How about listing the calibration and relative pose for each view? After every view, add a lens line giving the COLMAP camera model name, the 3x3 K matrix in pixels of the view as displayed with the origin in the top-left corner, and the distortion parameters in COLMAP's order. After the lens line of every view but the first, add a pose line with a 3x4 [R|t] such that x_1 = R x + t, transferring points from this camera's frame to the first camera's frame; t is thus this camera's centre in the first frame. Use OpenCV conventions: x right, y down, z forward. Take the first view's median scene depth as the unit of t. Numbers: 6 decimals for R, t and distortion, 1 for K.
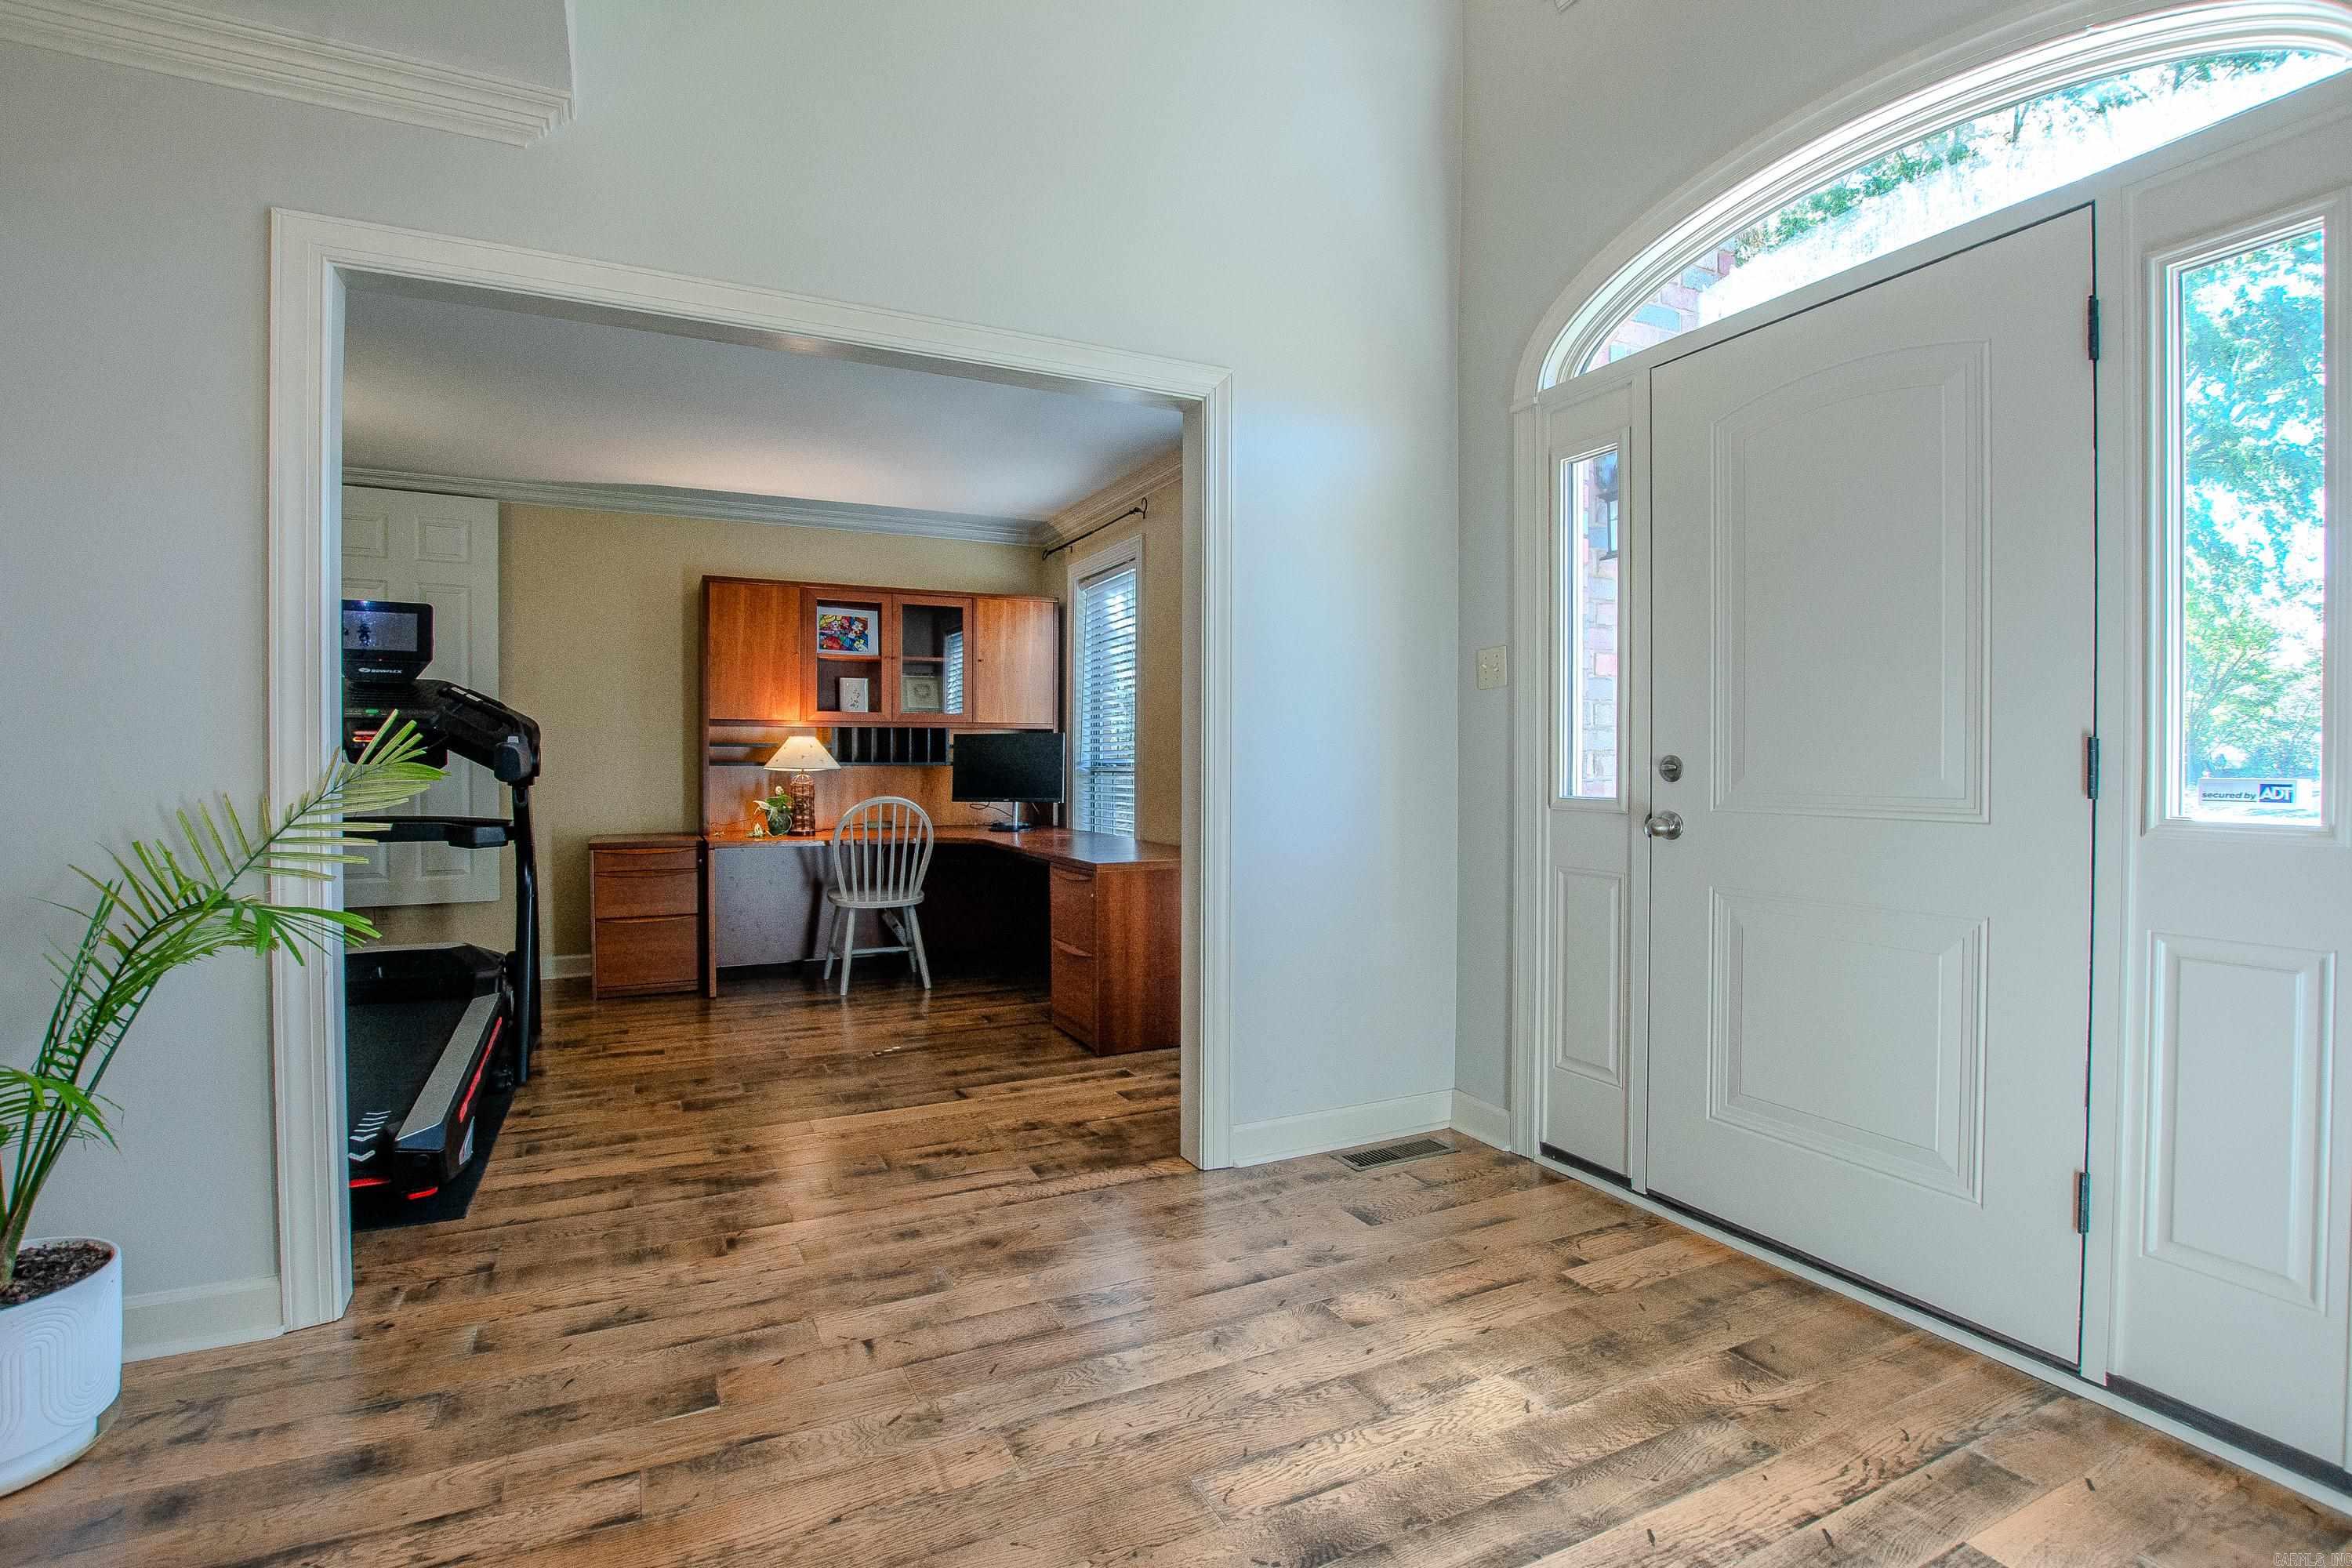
lens RADIAL K [[1109.8, 0, 1164.1], [0, 1109.8, 776.2], [0, 0, 1]] dist [-0.031504, 0.000325]
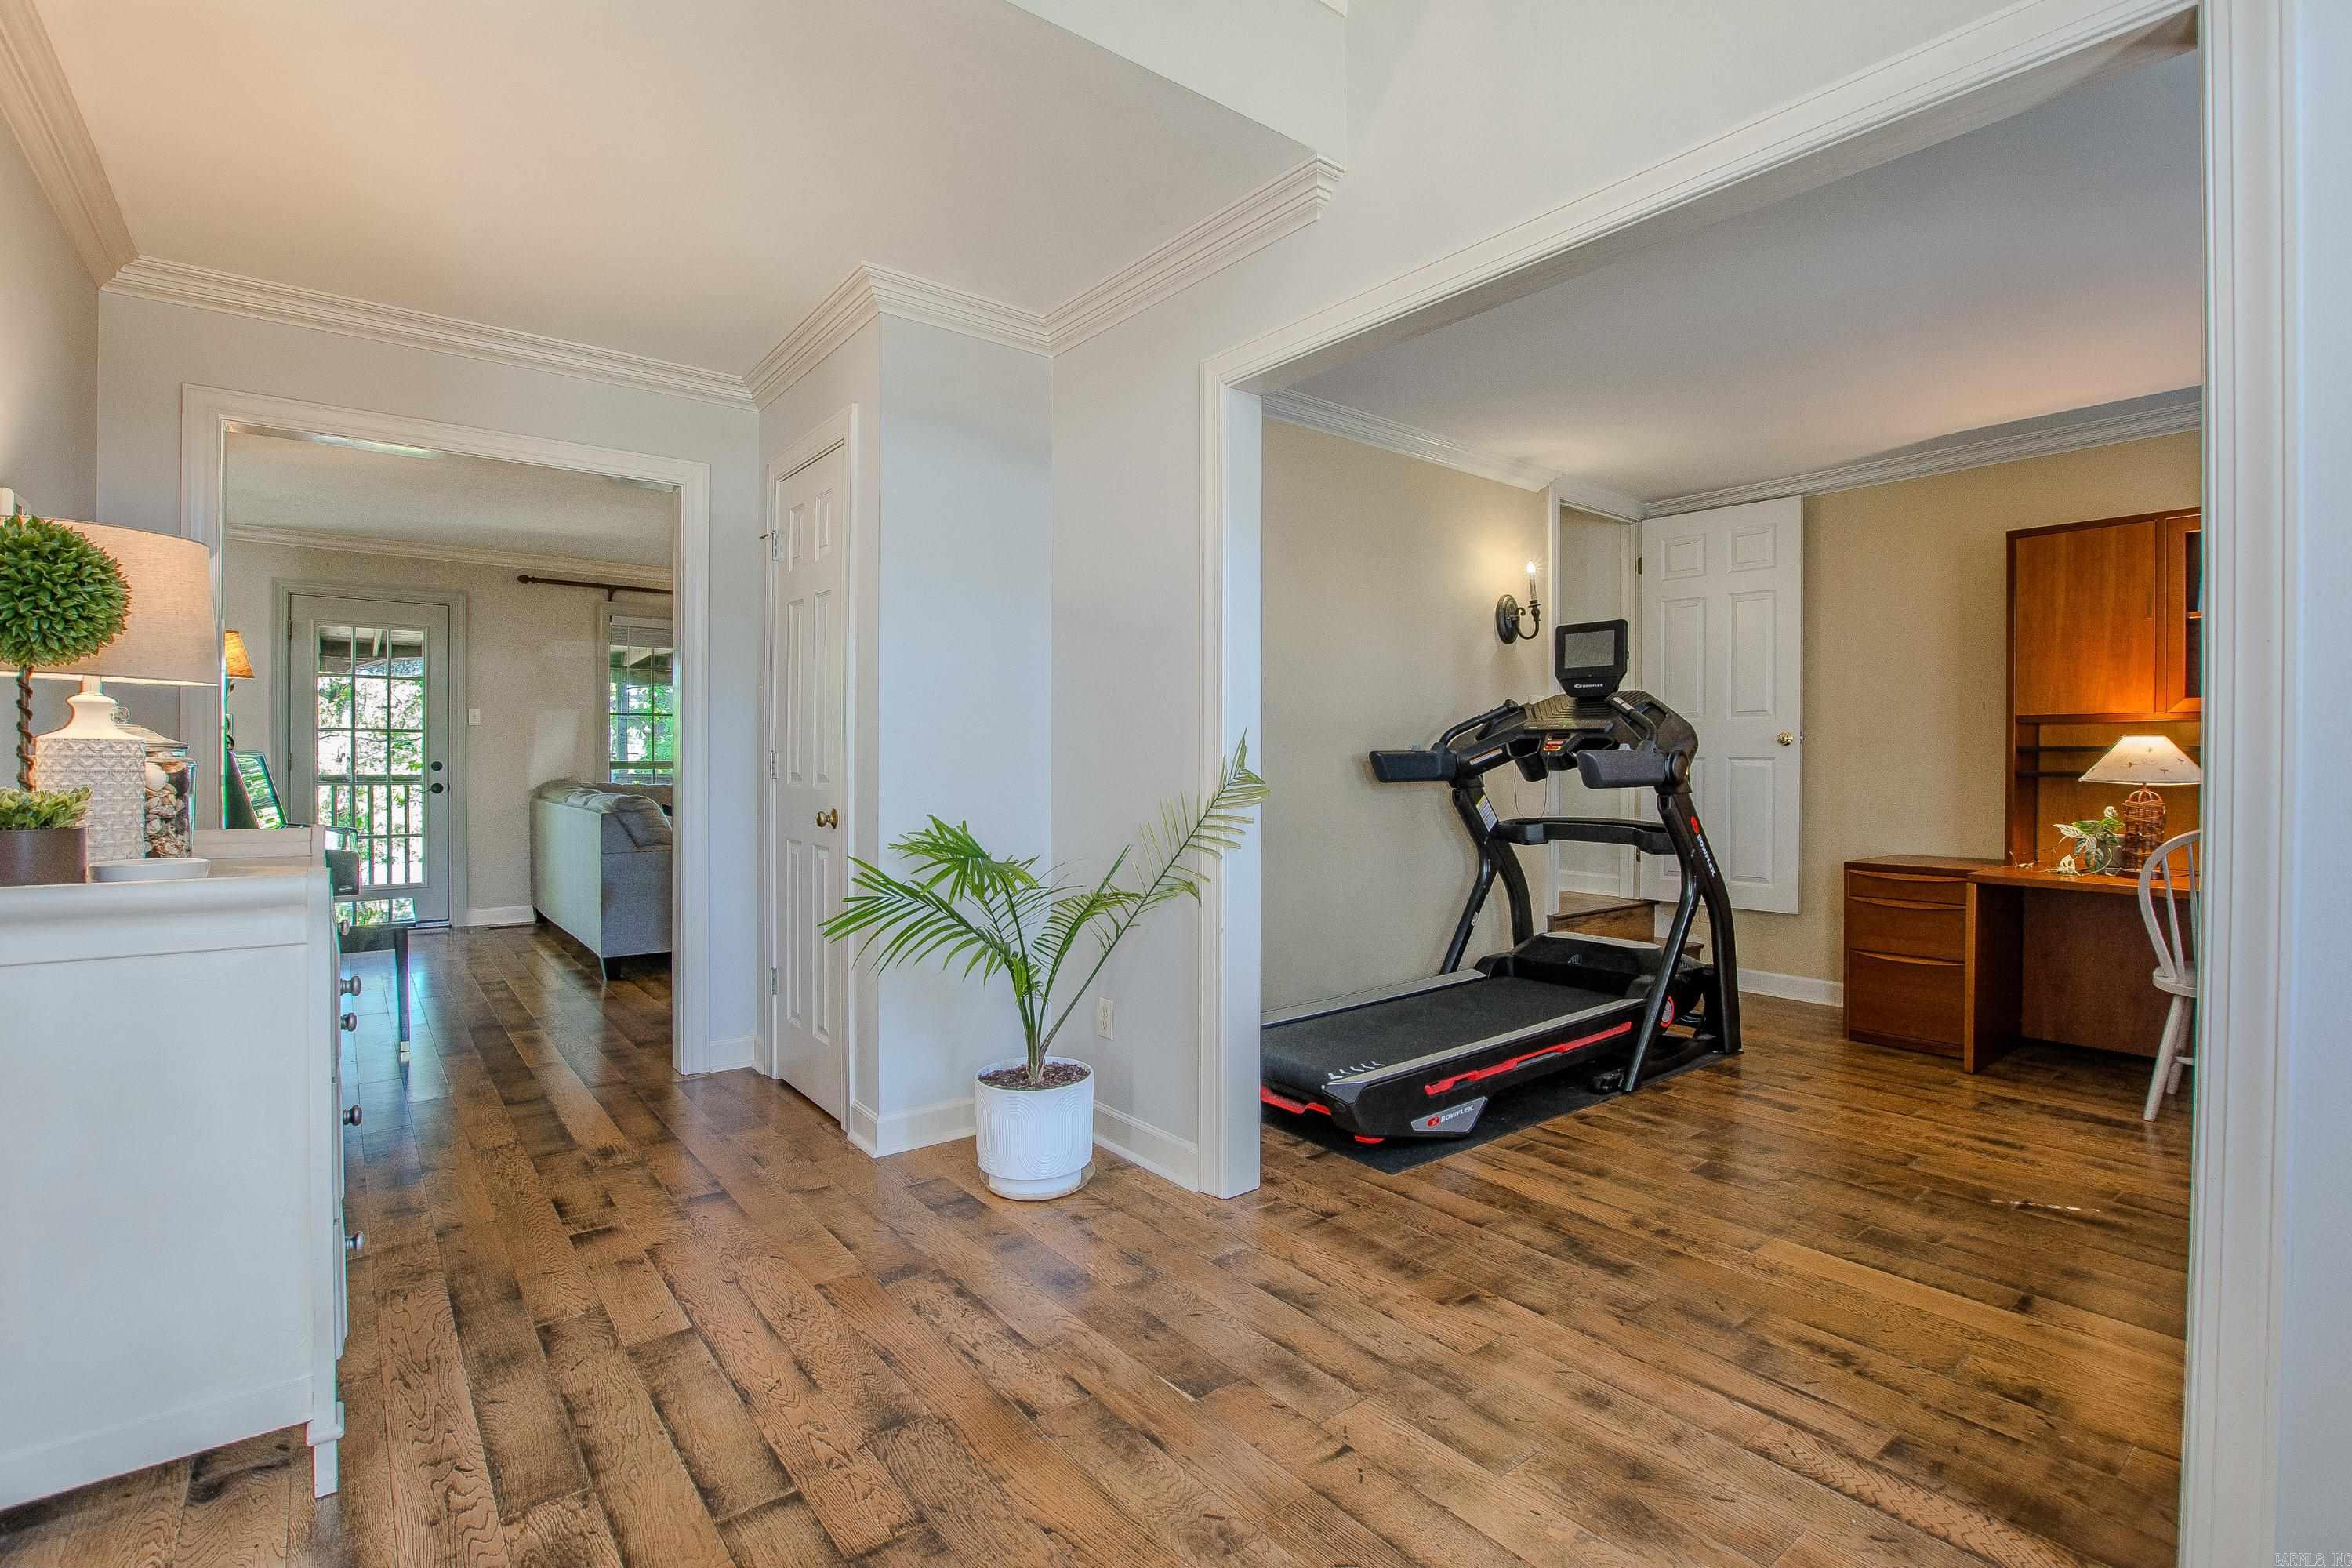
lens RADIAL K [[1109.8, 0, 1183.2], [0, 1109.8, 771.3], [0, 0, 1]] dist [-0.031504, 0.000325]
pose [[0.216092, 0.008306, -0.976338, 0.382873], [-0.017956, 0.999829, 0.004532, -0.010849], [0.976208, 0.016552, 0.216204, 0.489986]]
